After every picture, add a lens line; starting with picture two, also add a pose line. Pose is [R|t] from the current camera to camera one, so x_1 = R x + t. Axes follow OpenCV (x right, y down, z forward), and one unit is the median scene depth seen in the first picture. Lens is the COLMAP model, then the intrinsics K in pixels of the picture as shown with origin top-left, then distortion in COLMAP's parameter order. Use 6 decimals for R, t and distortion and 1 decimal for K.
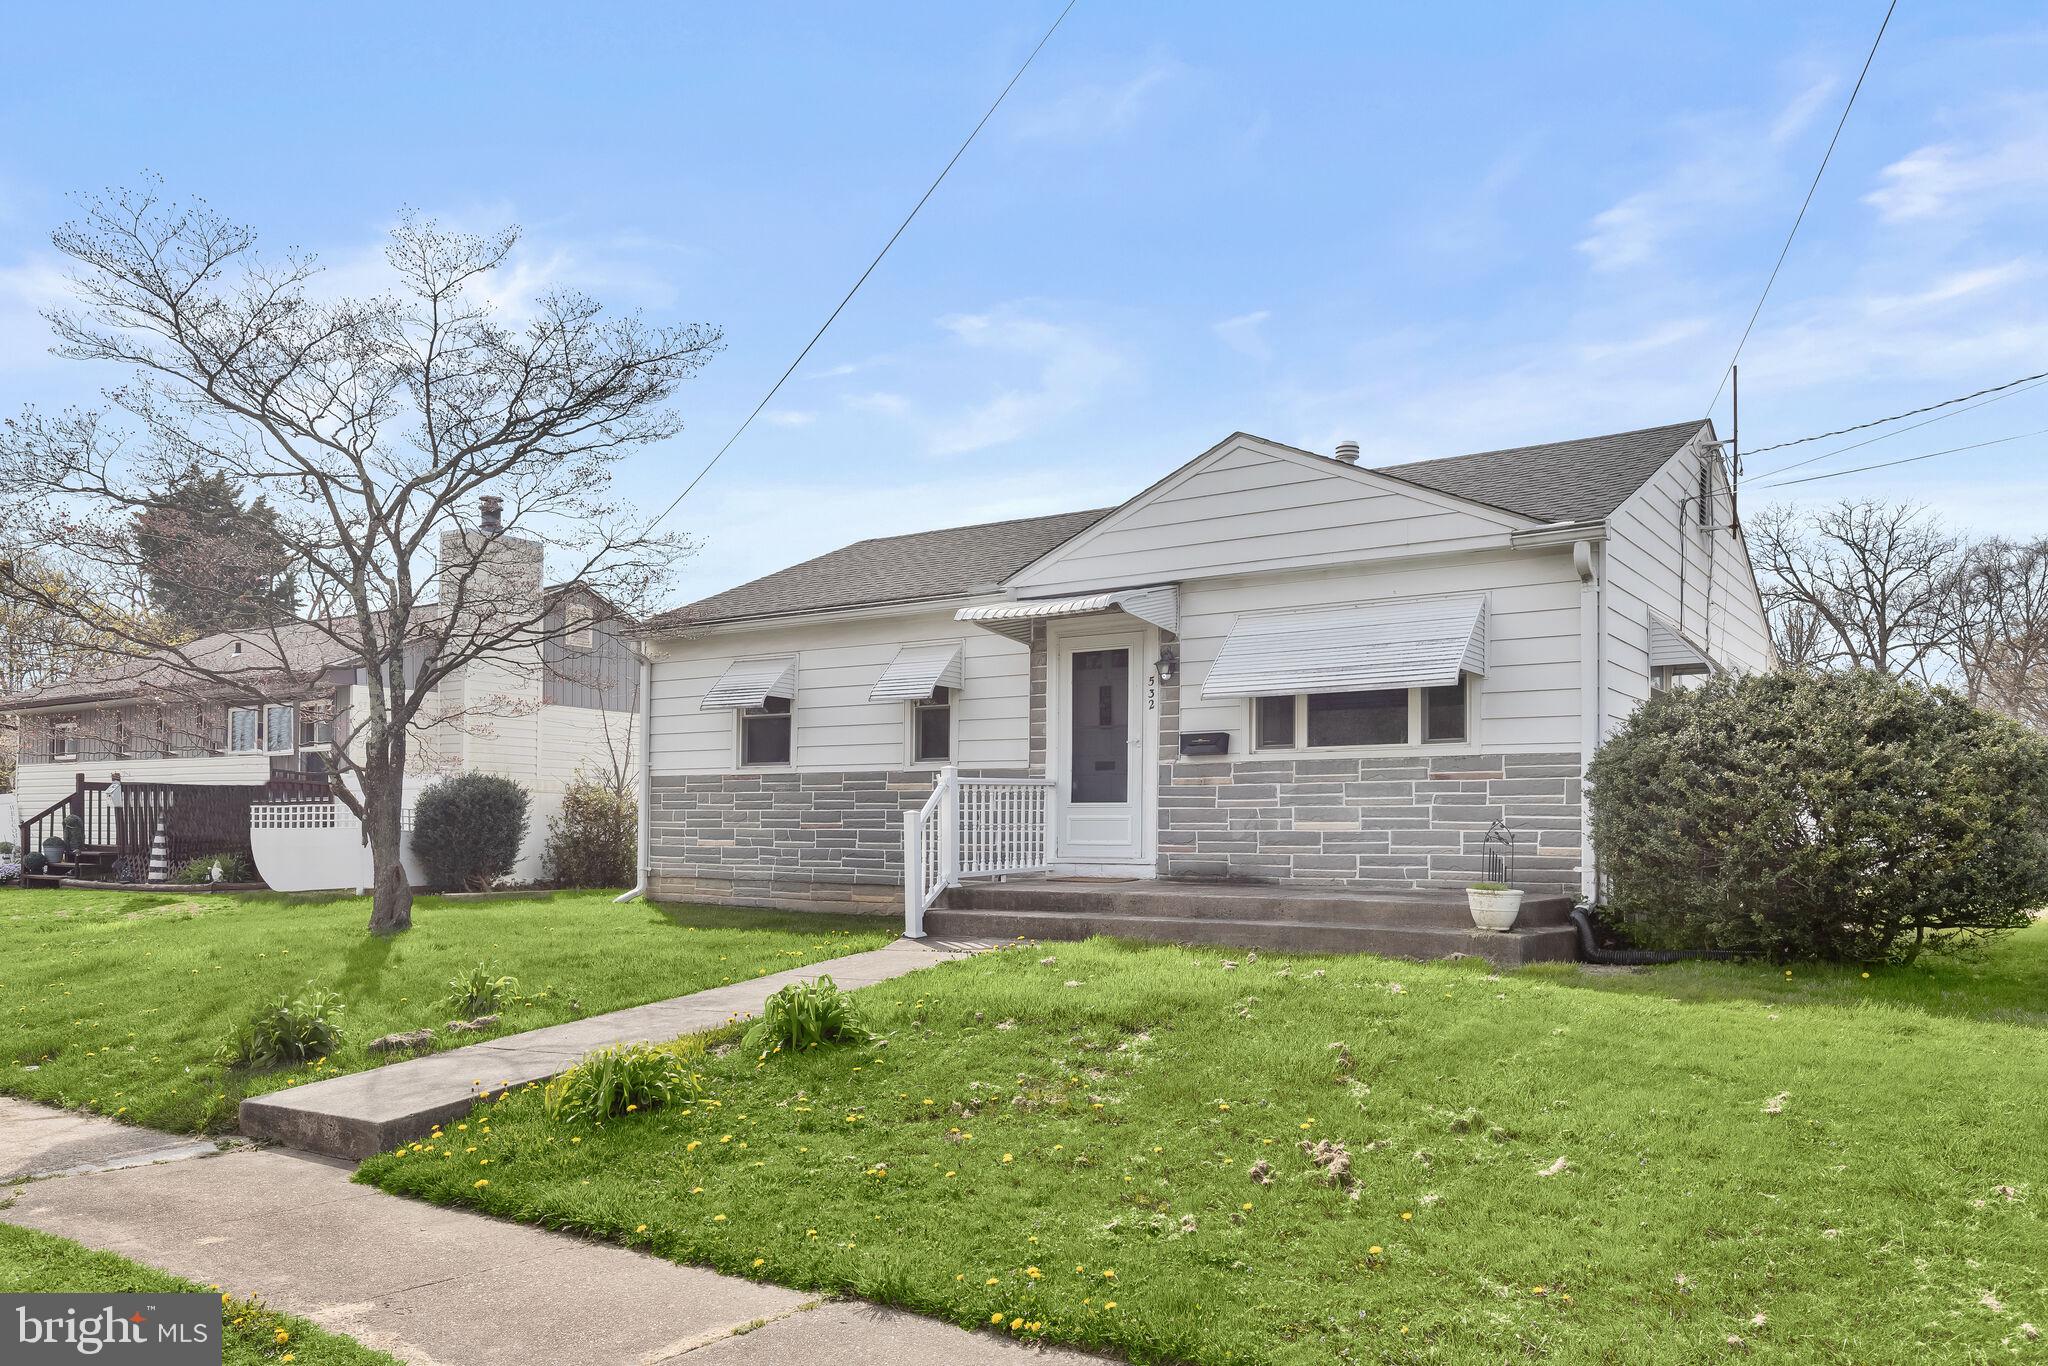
lens RADIAL K [[1513.5, 0, 1012.6], [0, 1513.5, 836.2], [0, 0, 1]] dist [-0.014376, -0.008650]
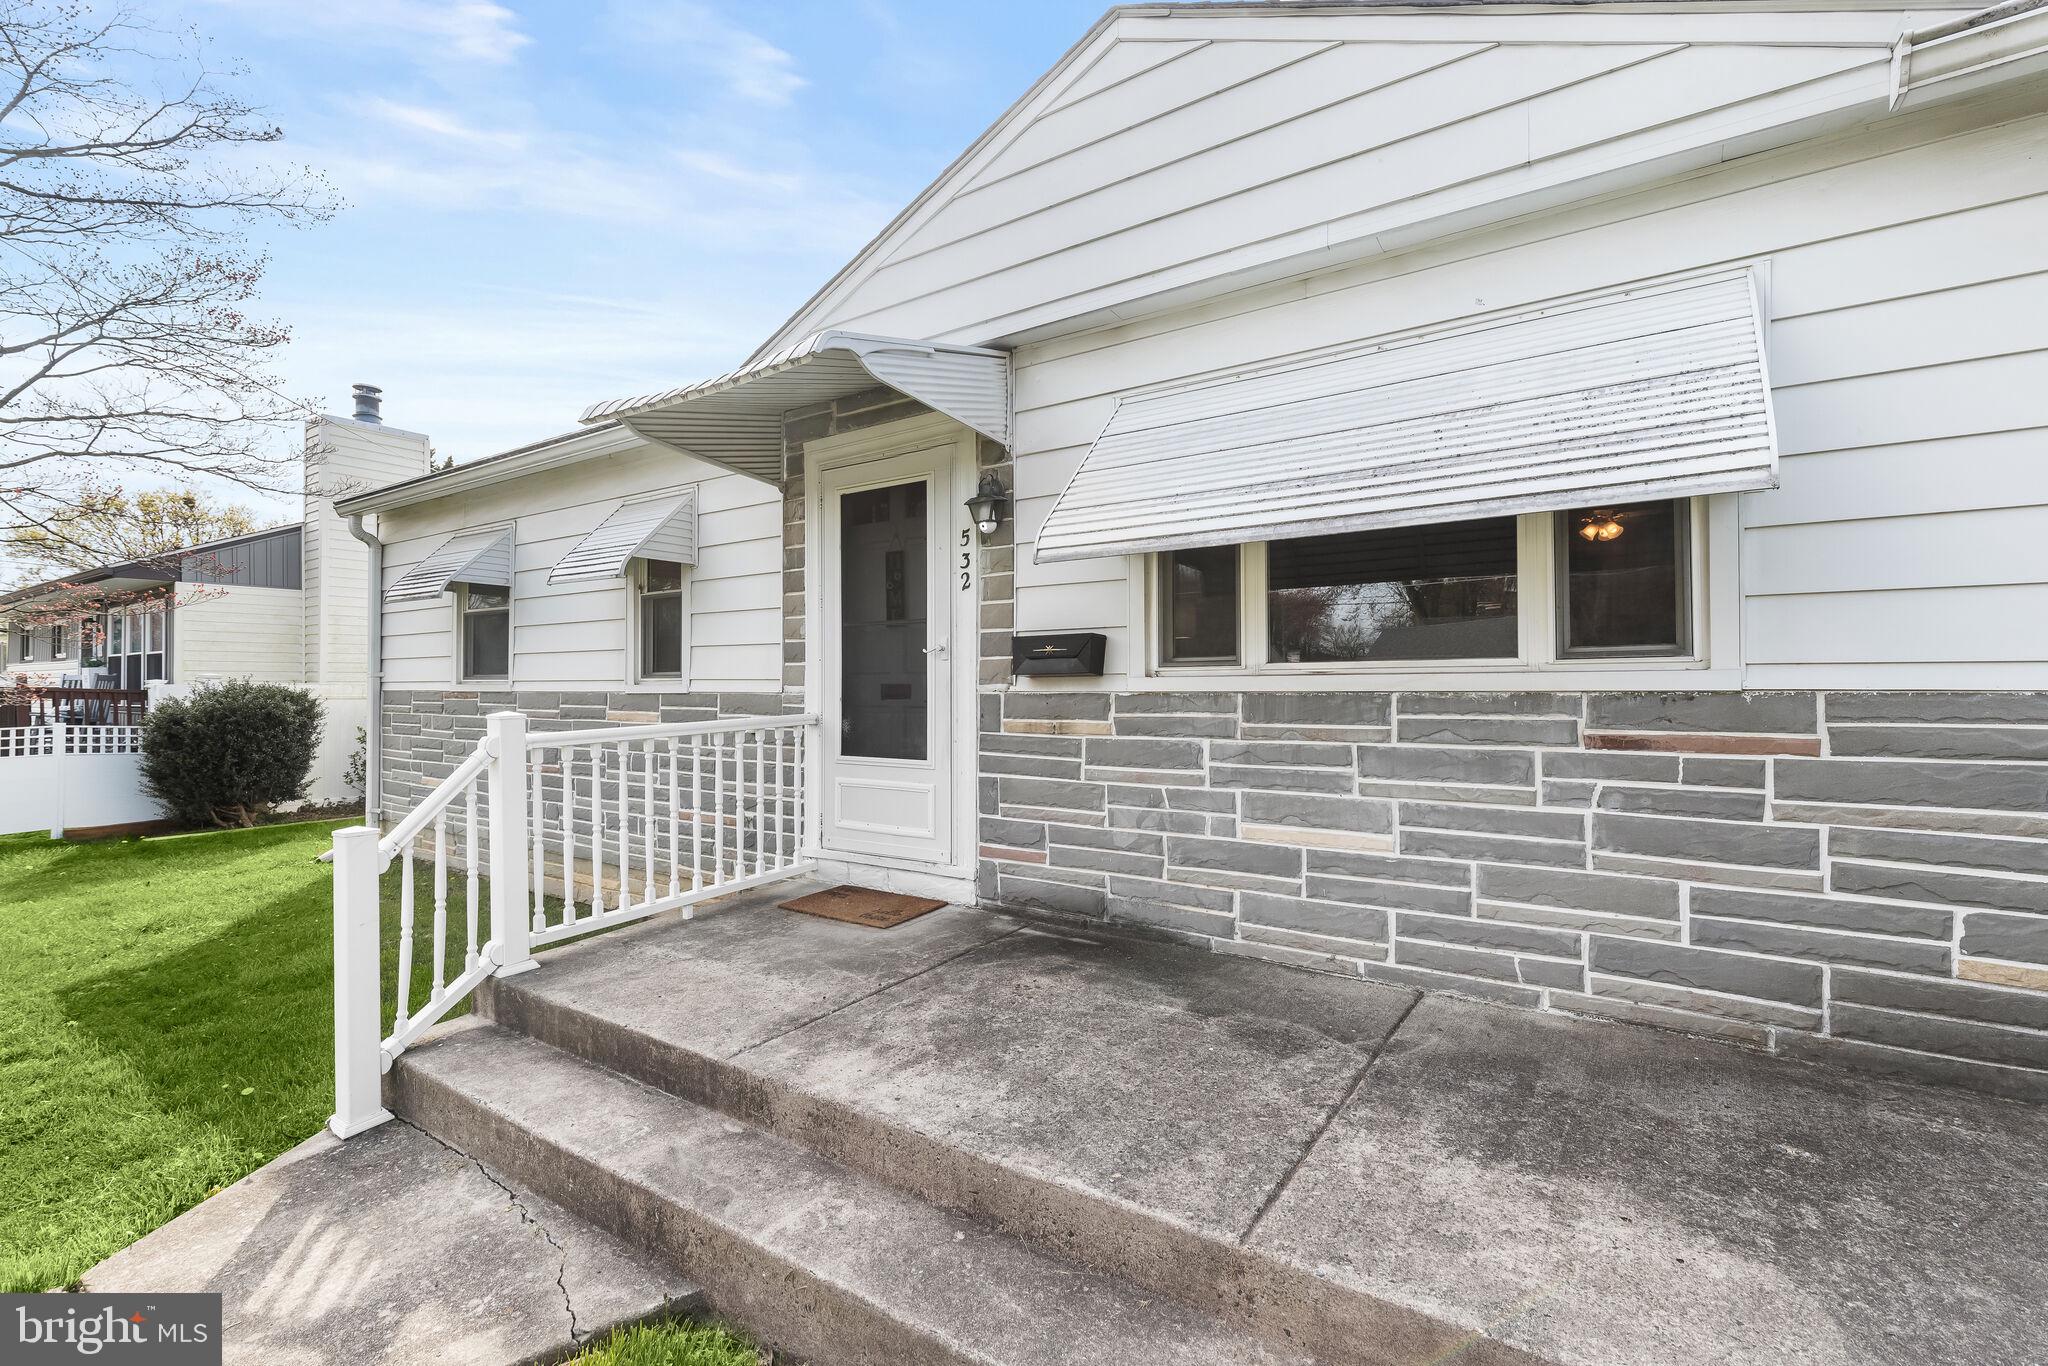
lens RADIAL K [[935.1, 0, 1024.3], [0, 935.1, 680.5], [0, 0, 1]] dist [-0.000798, 0.000768]
pose [[0.999926, -0.010879, 0.005452, 0.112808], [0.010904, 0.999930, -0.004543, -0.050912], [-0.005403, 0.004602, 0.999975, 0.681062]]
